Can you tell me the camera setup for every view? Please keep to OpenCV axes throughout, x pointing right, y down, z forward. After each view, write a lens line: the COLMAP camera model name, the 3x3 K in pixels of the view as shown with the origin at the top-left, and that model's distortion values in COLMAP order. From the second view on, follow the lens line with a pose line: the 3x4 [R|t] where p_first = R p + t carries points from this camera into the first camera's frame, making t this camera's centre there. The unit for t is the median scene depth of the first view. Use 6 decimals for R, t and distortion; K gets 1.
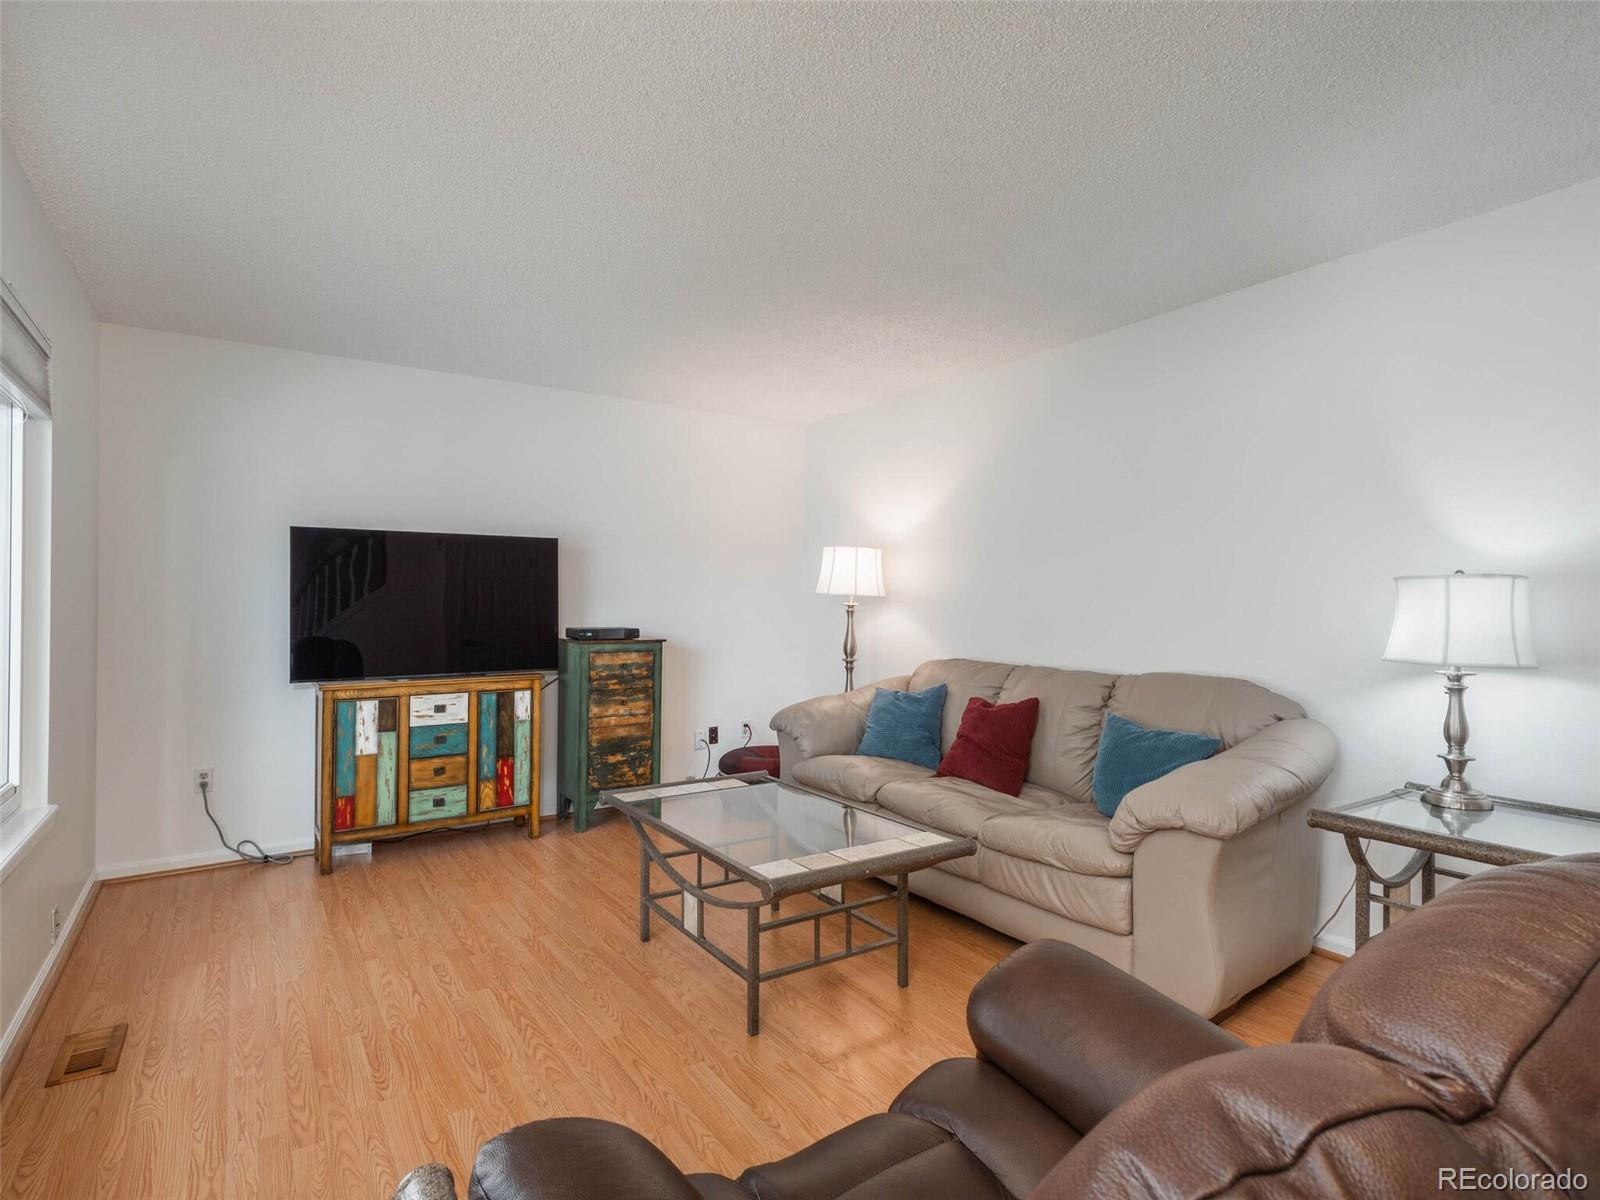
lens RADIAL K [[853.8, 0, 800.0], [0, 853.8, 600.0], [0, 0, 1]] dist [0.021768, 0.000286]
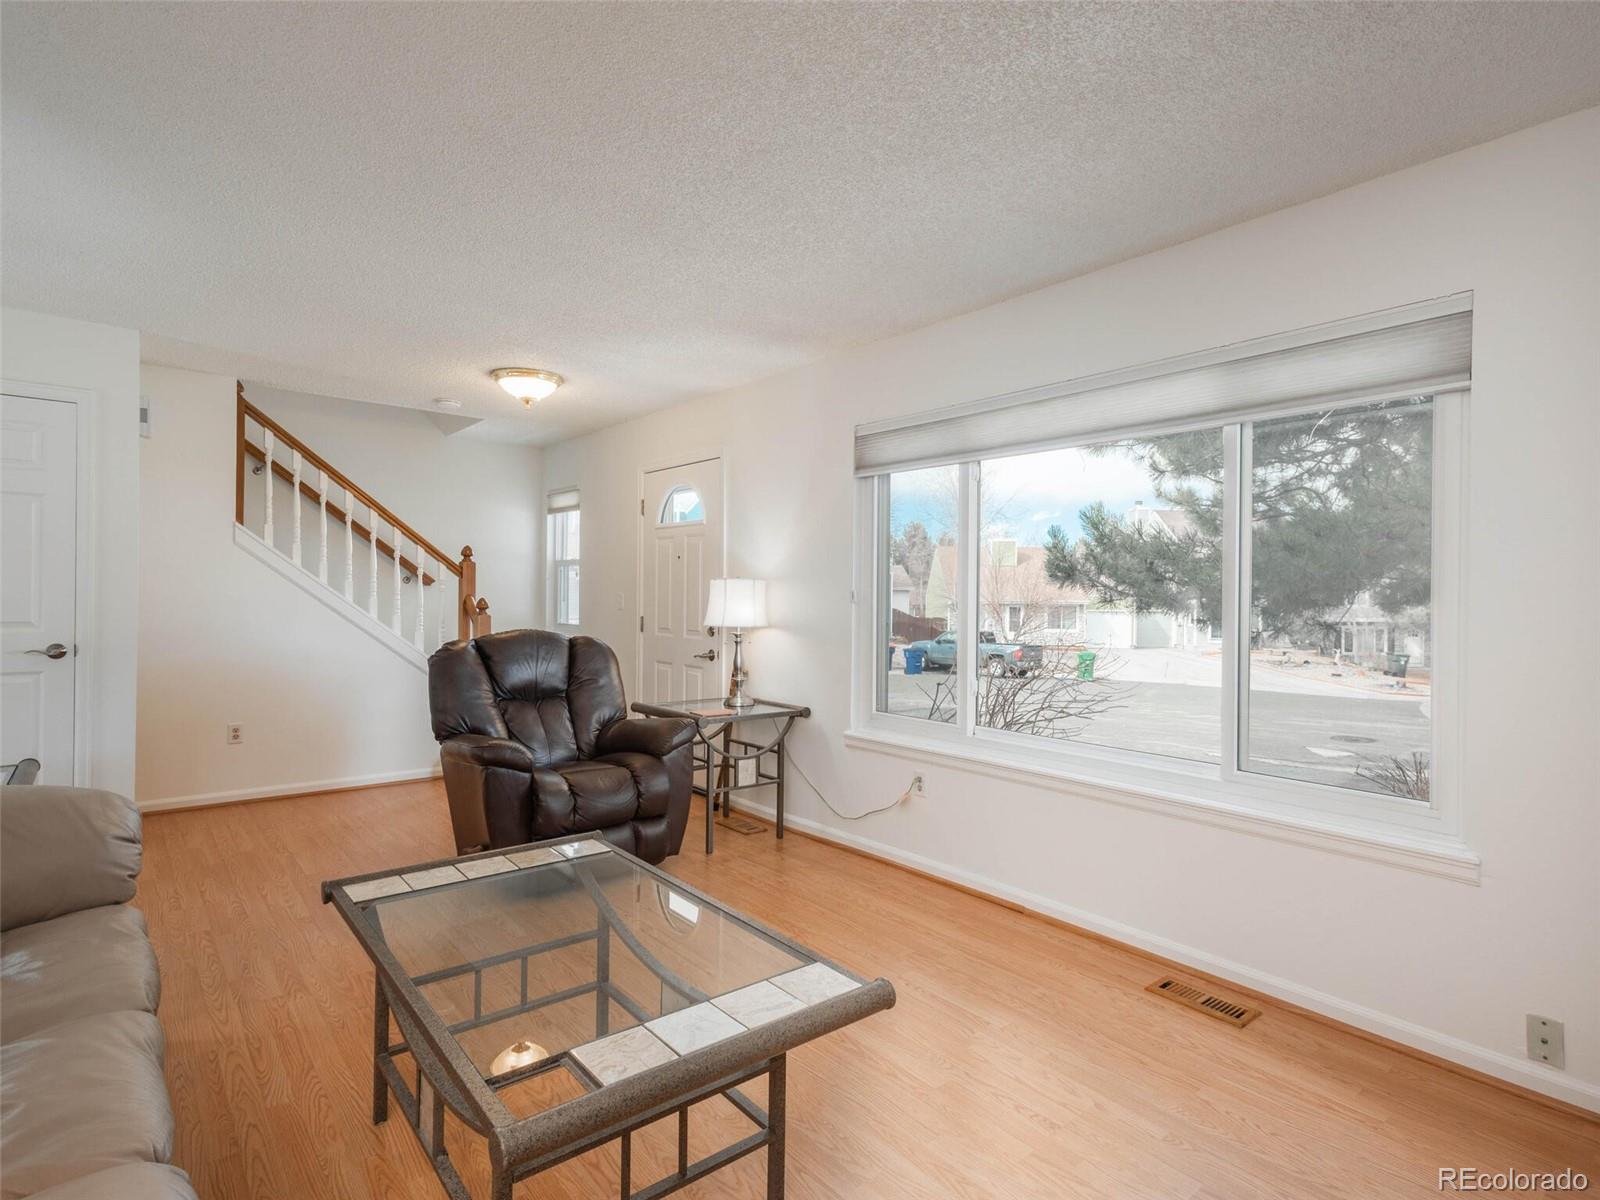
lens RADIAL K [[853.8, 0, 800.0], [0, 853.8, 600.0], [0, 0, 1]] dist [0.021768, 0.000286]
pose [[-0.990456, -0.017884, -0.136667, -0.118805], [-0.018139, 0.999835, 0.000614, 0.001252], [0.136633, 0.003088, -0.990617, 1.775476]]
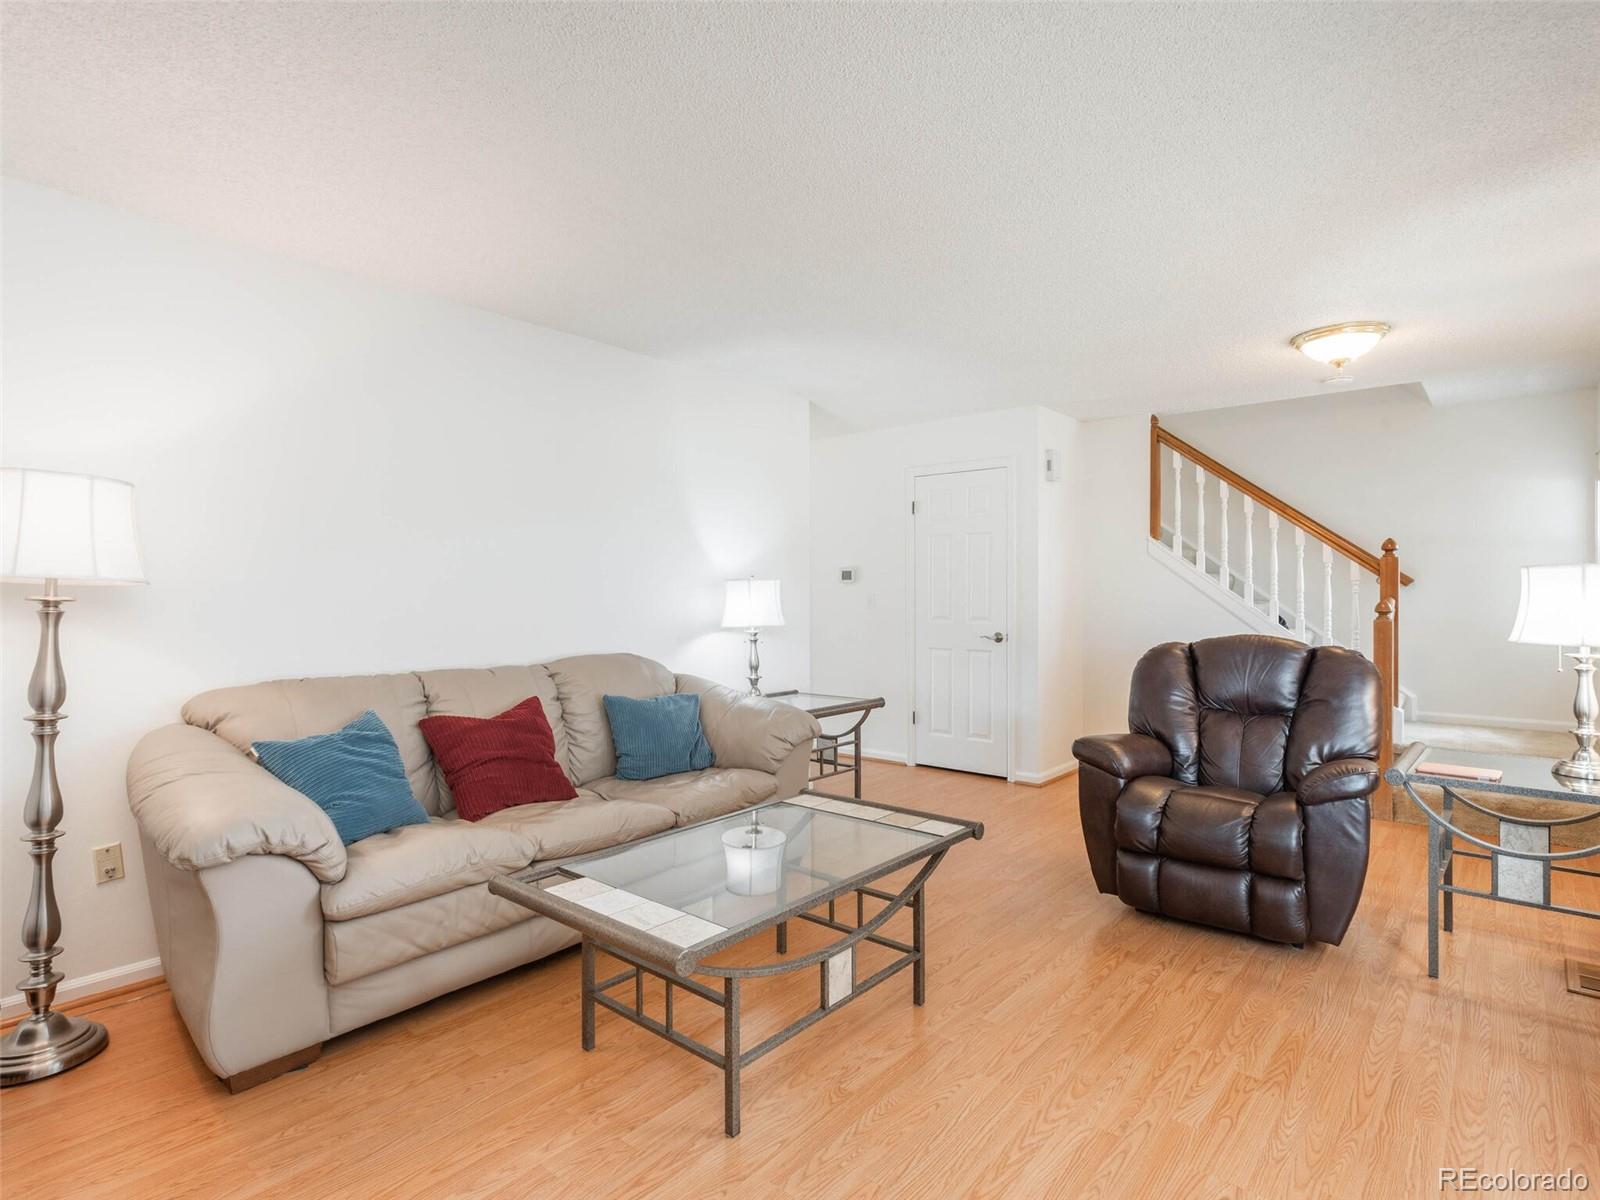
lens RADIAL K [[853.8, 0, 800.0], [0, 853.8, 600.0], [0, 0, 1]] dist [0.021768, 0.000286]
pose [[-0.294016, -0.011075, 0.955736, -0.903370], [-0.003706, 0.999939, 0.010448, -0.002085], [-0.955793, -0.000470, -0.294039, 1.292280]]
